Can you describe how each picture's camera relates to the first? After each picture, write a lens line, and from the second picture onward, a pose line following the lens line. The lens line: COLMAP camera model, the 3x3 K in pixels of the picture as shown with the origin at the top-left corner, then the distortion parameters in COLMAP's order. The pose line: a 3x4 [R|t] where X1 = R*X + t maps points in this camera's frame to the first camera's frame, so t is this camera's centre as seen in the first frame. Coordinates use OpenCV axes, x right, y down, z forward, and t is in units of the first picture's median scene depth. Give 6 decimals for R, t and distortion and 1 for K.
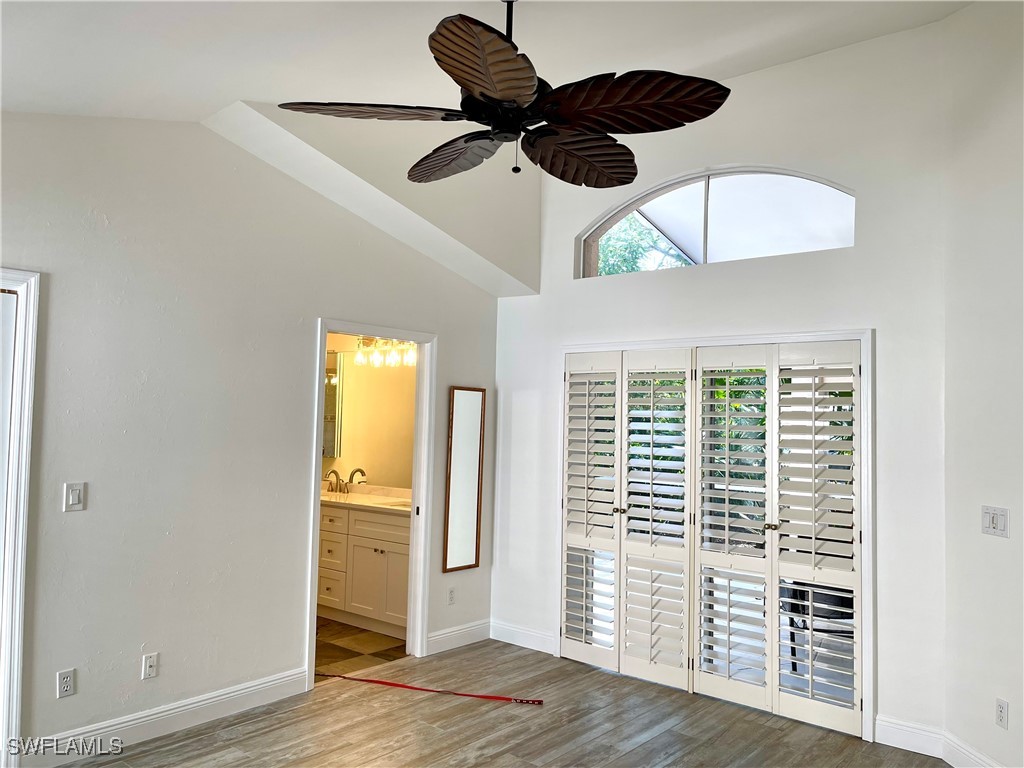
lens RADIAL K [[776.4, 0, 511.3], [0, 776.4, 384.8], [0, 0, 1]] dist [0.056254, -0.065398]
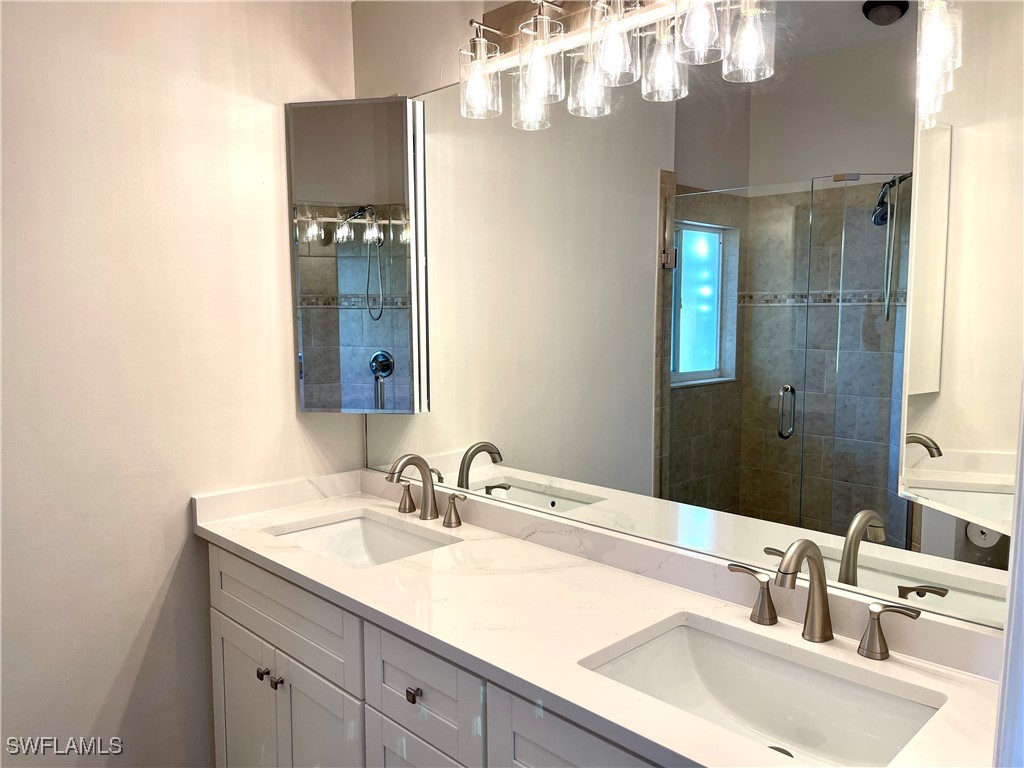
lens RADIAL K [[776.4, 0, 512.6], [0, 776.4, 385.3], [0, 0, 1]] dist [0.056254, -0.065398]
pose [[0.995046, -0.021267, -0.097115, -0.148958], [0.035903, 0.987798, 0.151547, 0.028240], [0.092707, -0.154283, 0.983668, 0.664268]]
